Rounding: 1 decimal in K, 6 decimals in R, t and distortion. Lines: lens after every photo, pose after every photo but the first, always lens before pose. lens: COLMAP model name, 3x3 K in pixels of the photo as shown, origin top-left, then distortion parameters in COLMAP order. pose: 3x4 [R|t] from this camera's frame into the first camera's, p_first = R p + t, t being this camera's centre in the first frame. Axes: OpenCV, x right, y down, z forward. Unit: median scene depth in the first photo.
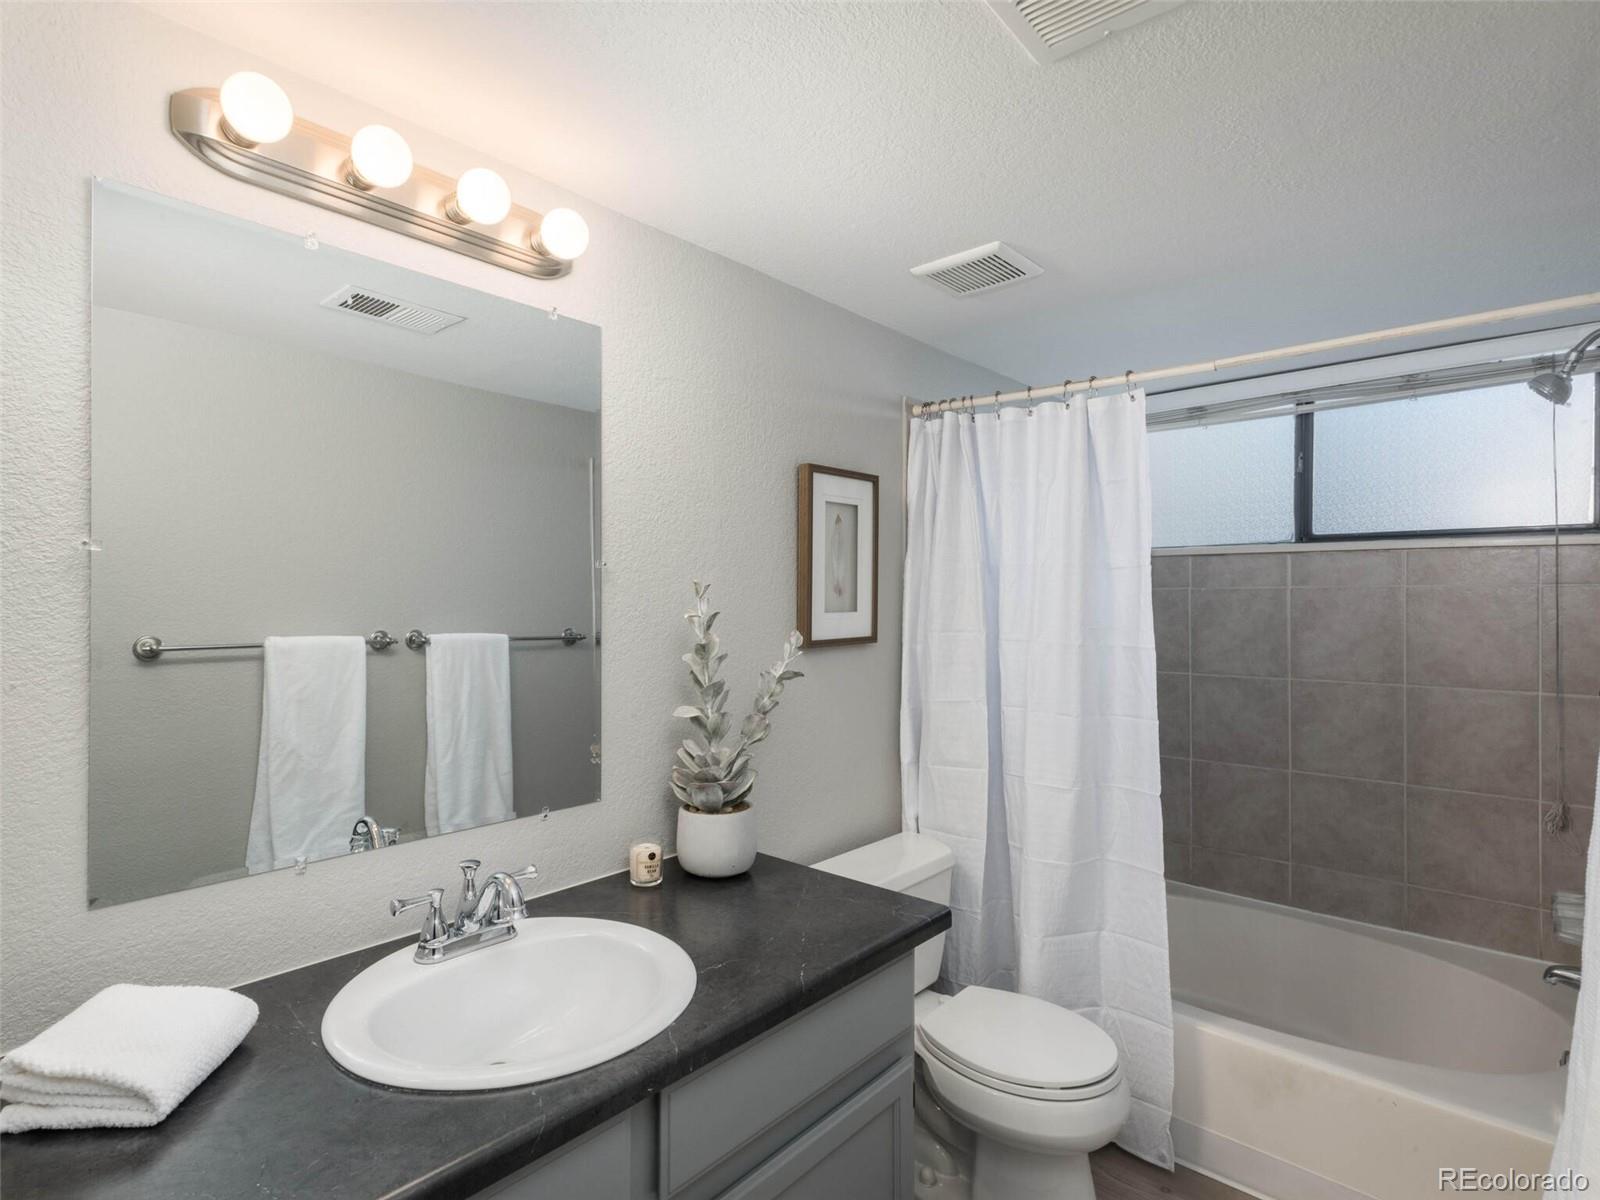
lens RADIAL K [[842.3, 0, 804.5], [0, 842.3, 607.4], [0, 0, 1]] dist [0.020985, -0.006722]
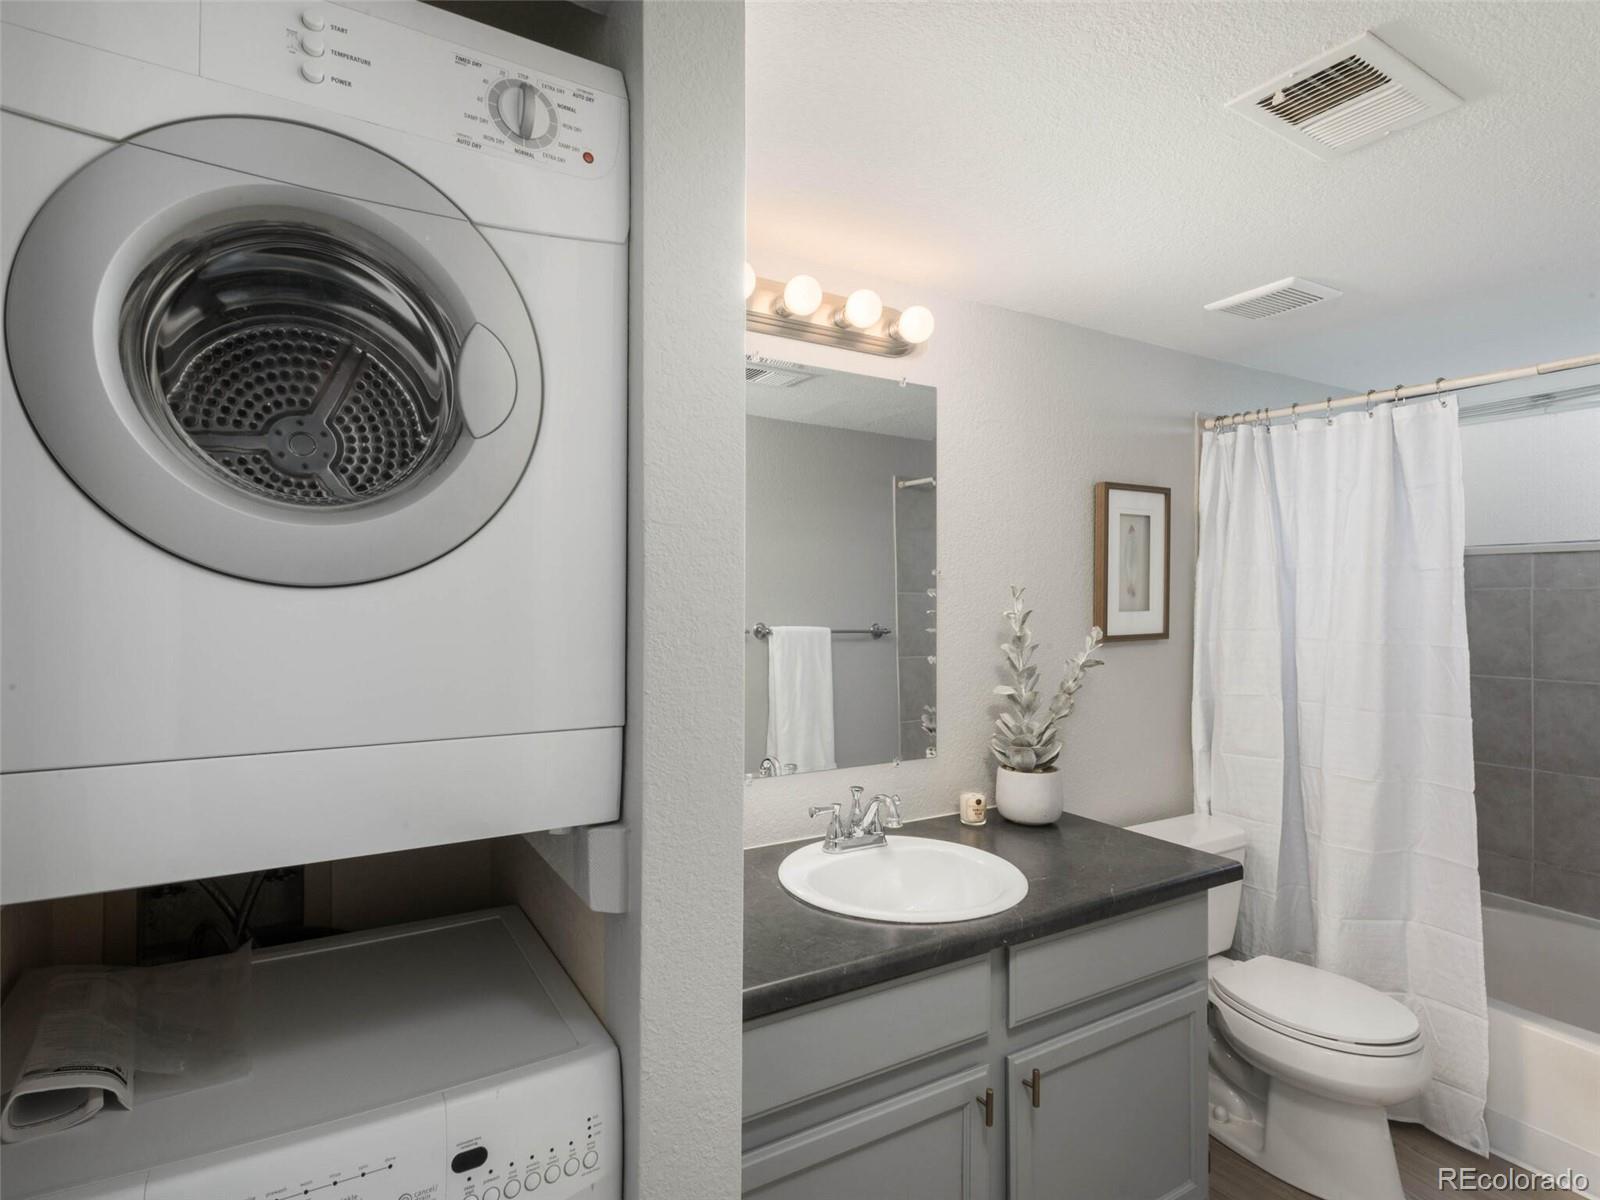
lens RADIAL K [[842.3, 0, 790.1], [0, 842.3, 598.9], [0, 0, 1]] dist [0.020985, -0.006722]
pose [[0.947537, 0.002023, -0.319639, -0.033255], [-0.004309, 0.999970, -0.006447, -0.001521], [0.319616, 0.007486, 0.947517, -0.229867]]
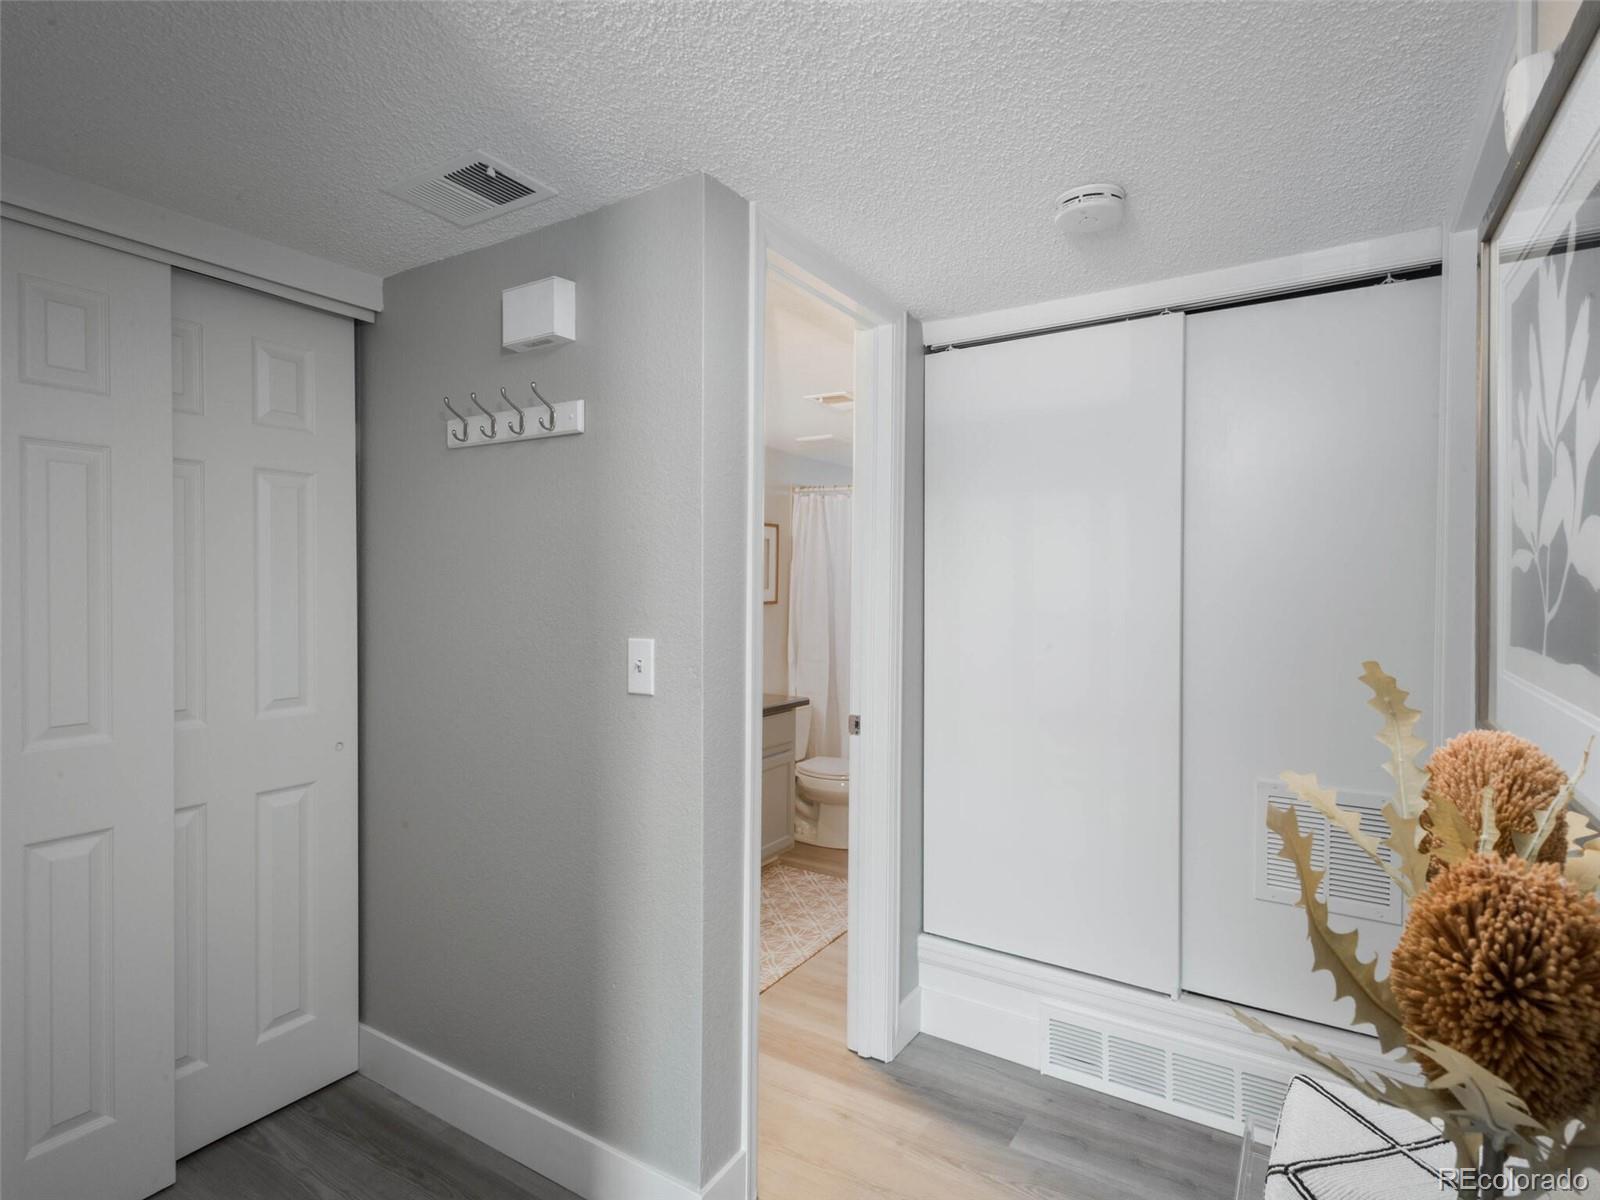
lens RADIAL K [[842.3, 0, 800.2], [0, 842.3, 602.4], [0, 0, 1]] dist [0.020985, -0.006722]
pose [[0.990249, 0.004953, 0.139223, -0.165389], [-0.006169, 0.999947, 0.008301, 0.022002], [-0.139175, -0.009079, 0.990226, -1.191092]]
